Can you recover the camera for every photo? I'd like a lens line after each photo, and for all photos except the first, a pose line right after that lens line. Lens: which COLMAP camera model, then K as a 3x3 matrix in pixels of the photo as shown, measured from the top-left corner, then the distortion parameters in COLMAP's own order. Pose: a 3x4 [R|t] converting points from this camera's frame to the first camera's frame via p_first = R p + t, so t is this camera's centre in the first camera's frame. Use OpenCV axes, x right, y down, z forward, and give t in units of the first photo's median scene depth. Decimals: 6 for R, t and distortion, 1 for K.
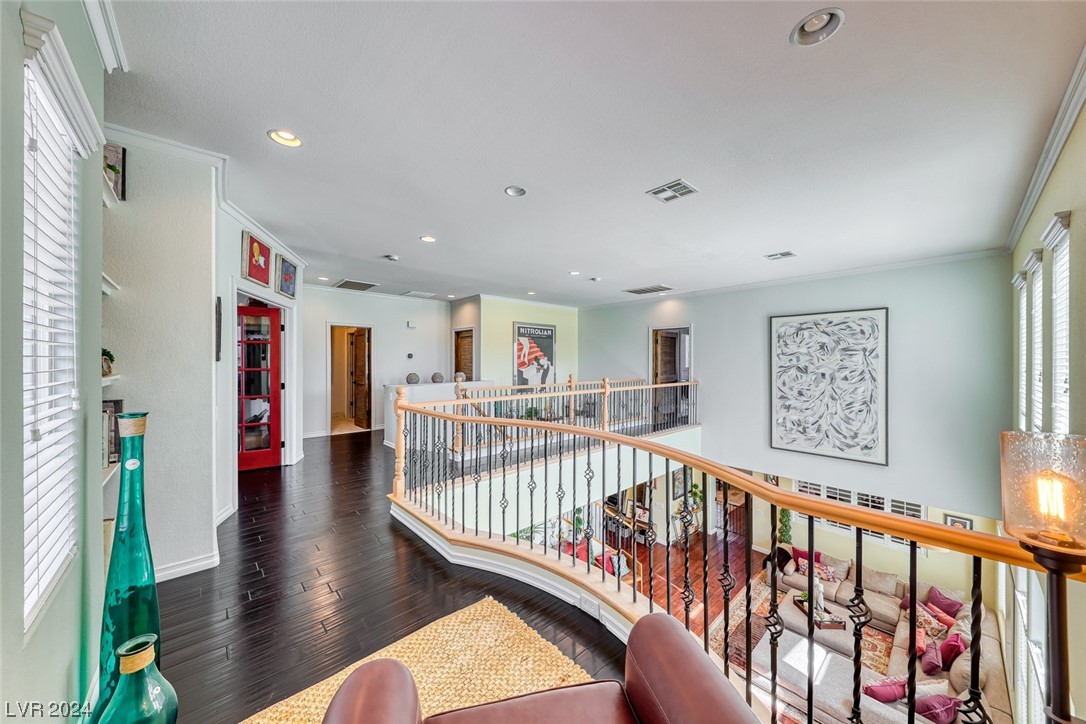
lens RADIAL K [[376.7, 0, 538.6], [0, 376.7, 360.0], [0, 0, 1]] dist [0.010128, -0.003358]
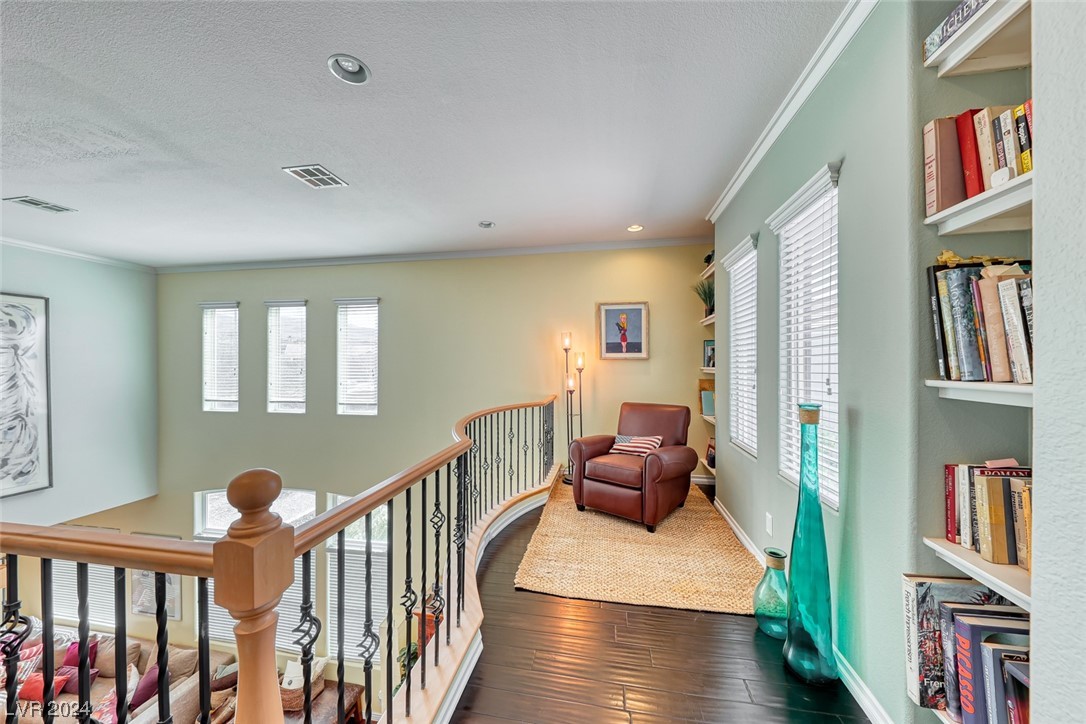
lens RADIAL K [[376.7, 0, 543.5], [0, 376.7, 367.6], [0, 0, 1]] dist [0.010128, -0.003358]
pose [[-0.615560, -0.006390, 0.788064, -0.274986], [-0.001635, 0.999975, 0.006830, 0.004536], [-0.788088, 0.002916, -0.615555, 0.436038]]
